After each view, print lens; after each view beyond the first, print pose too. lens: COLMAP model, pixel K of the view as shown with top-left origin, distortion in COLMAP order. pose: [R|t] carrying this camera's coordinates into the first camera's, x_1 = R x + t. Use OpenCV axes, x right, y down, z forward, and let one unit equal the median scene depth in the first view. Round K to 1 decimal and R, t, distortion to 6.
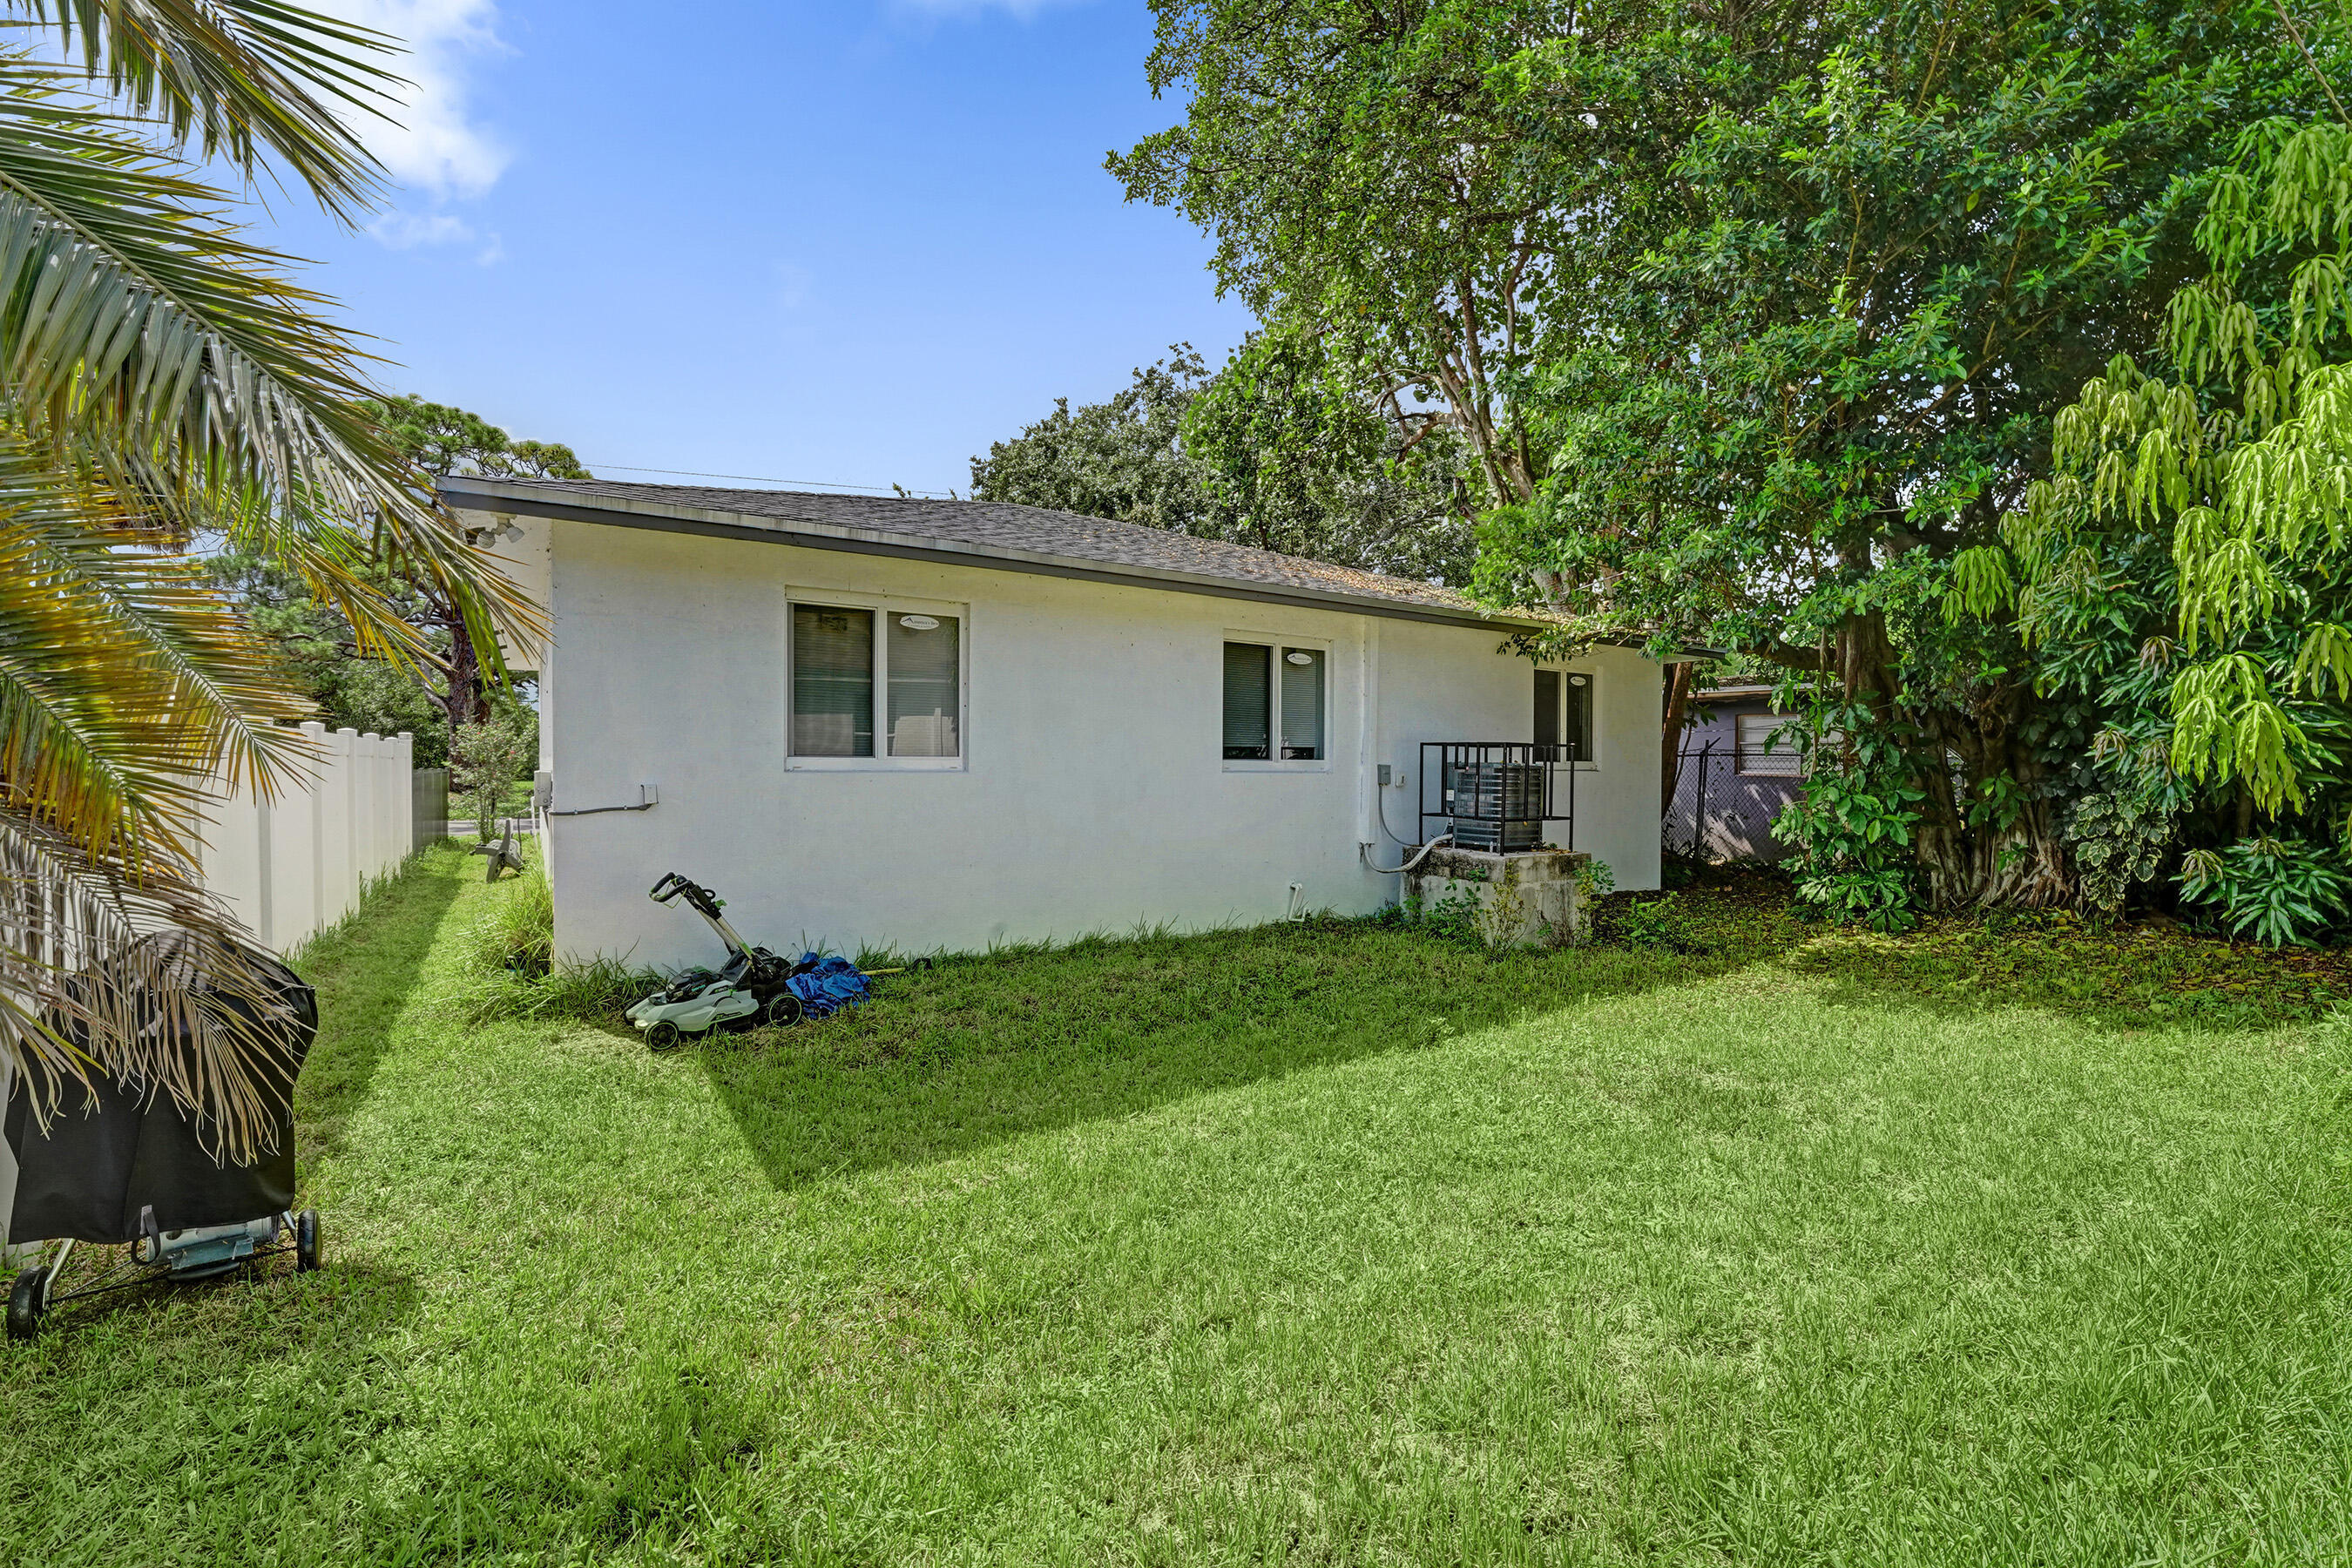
lens RADIAL K [[983.8, 0, 1167.8], [0, 983.8, 787.4], [0, 0, 1]] dist [-0.011680, 0.000164]
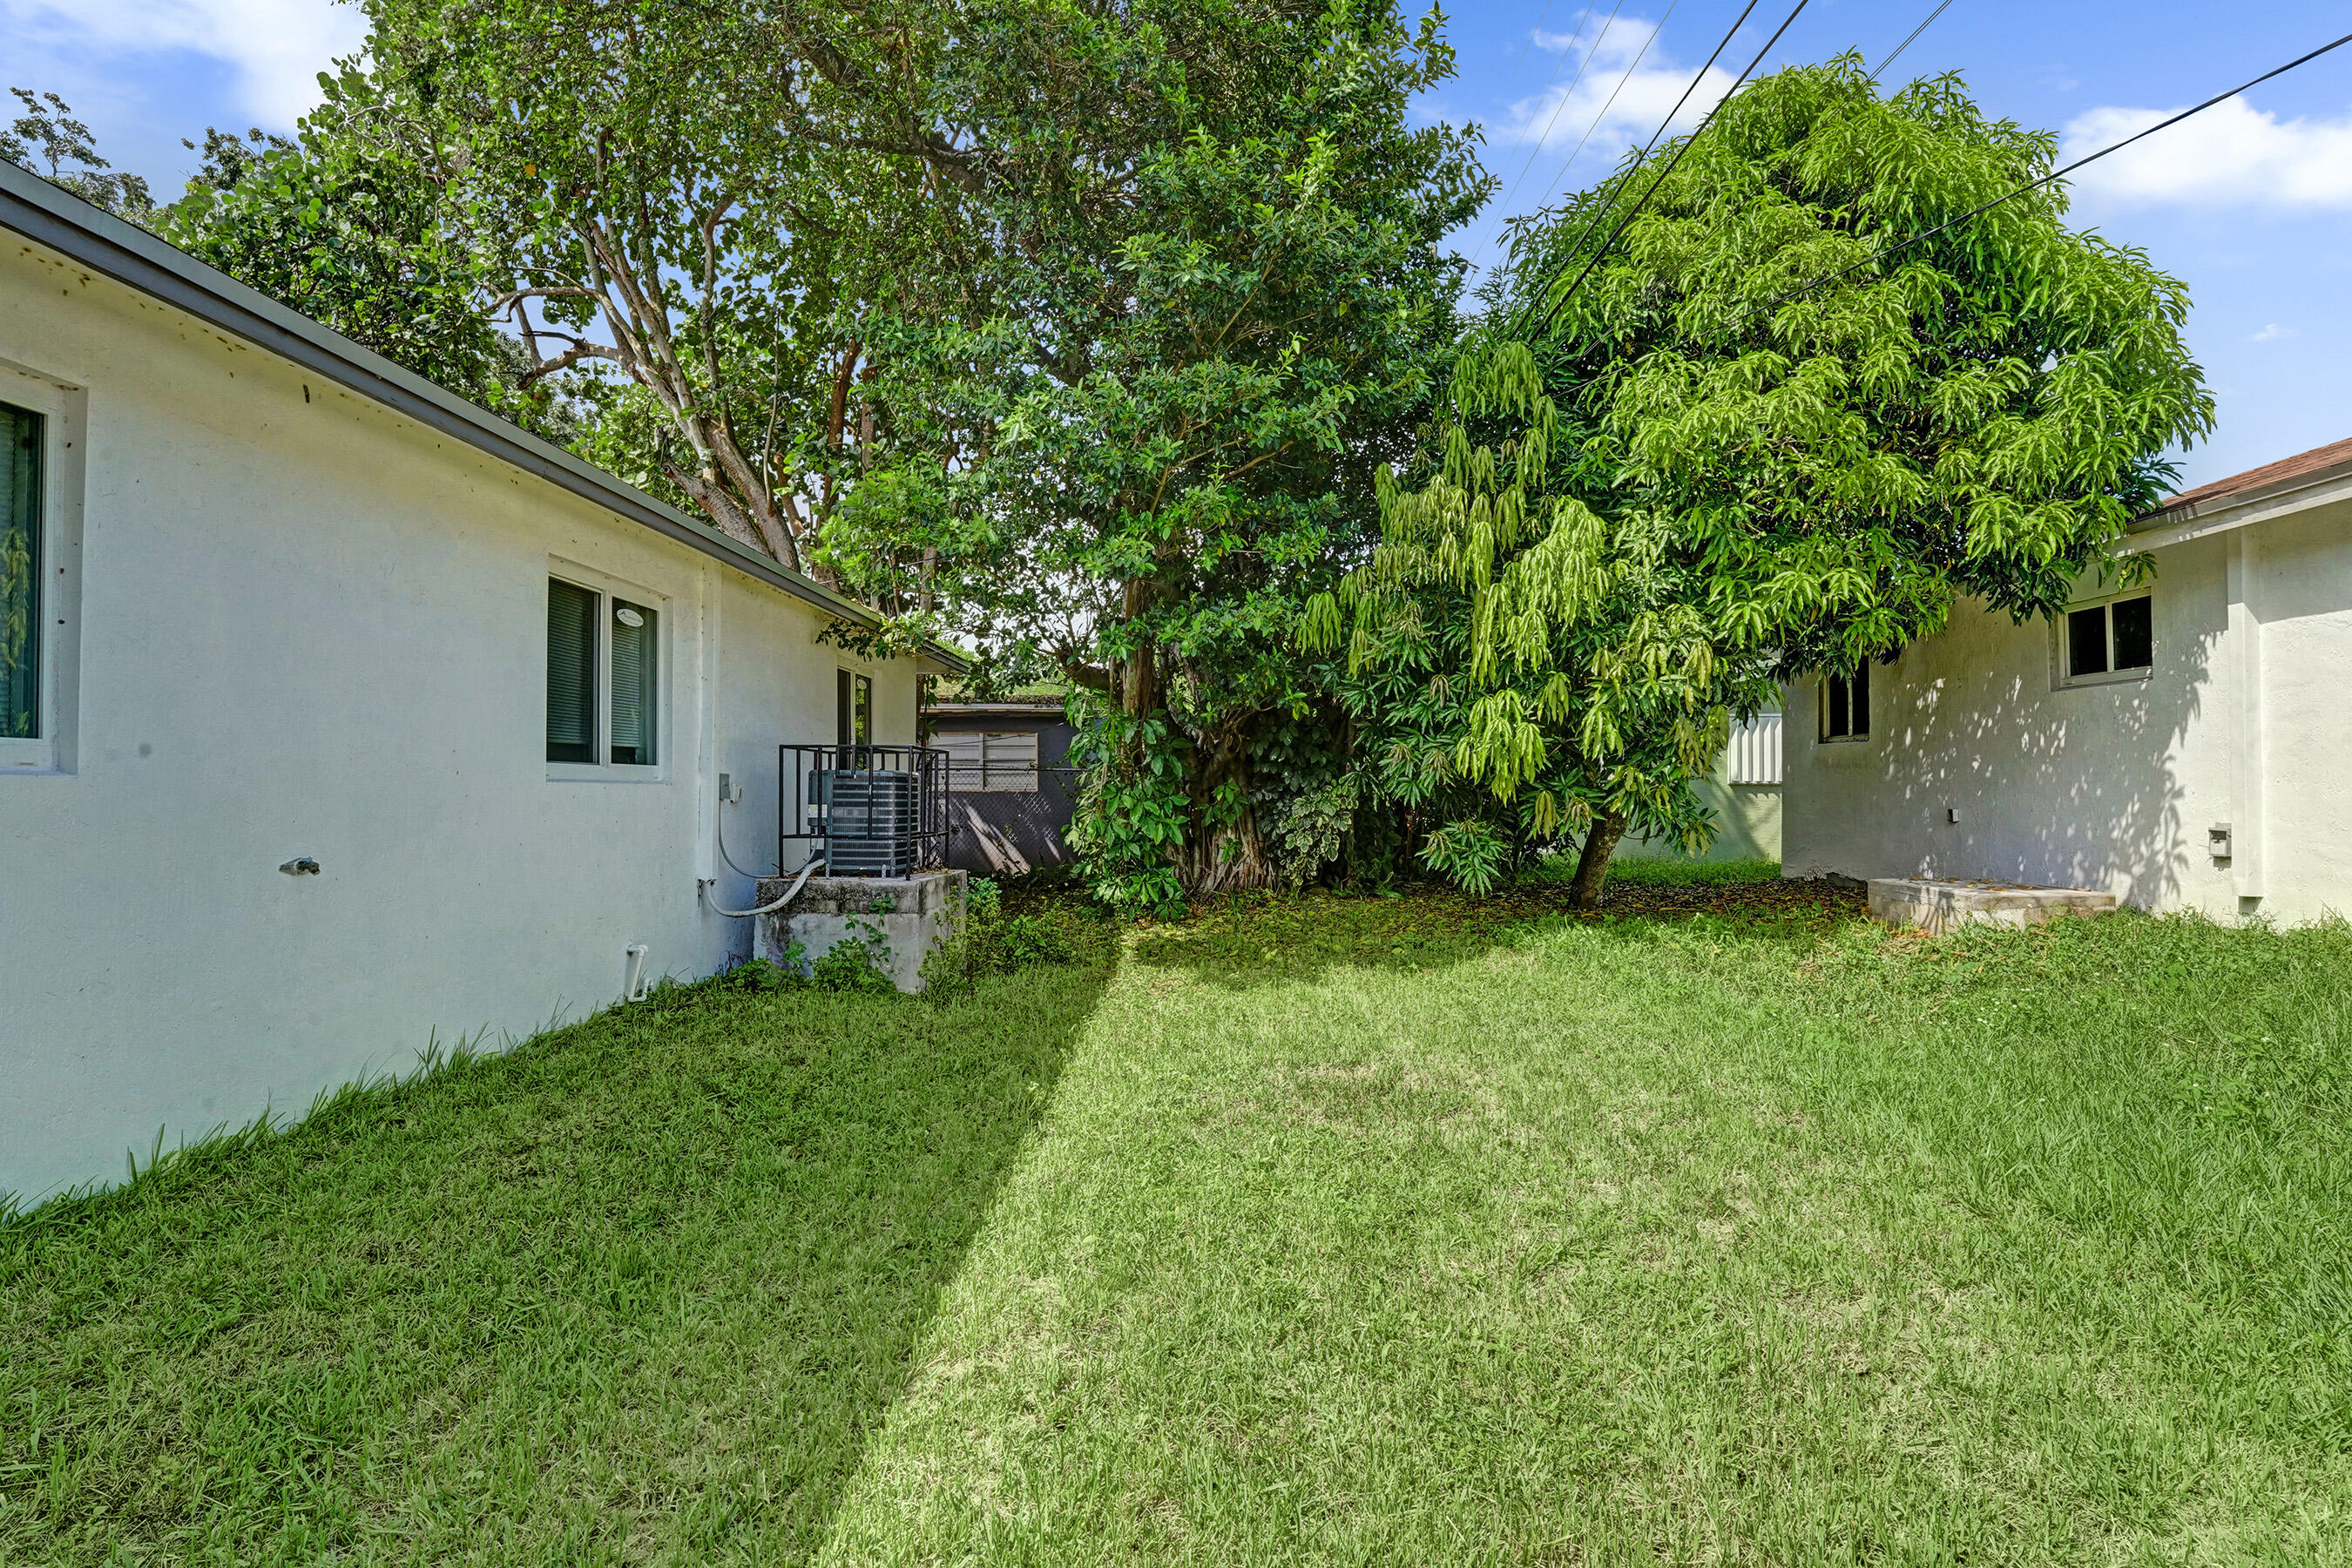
lens RADIAL K [[1030.2, 0, 1176.1], [0, 1030.2, 774.1], [0, 0, 1]] dist [-0.011841, 0.000293]
pose [[0.598691, 0.004131, 0.800969, -0.218416], [0.027012, 0.999314, -0.025345, 0.006876], [-0.800524, 0.036809, 0.598169, 0.271293]]
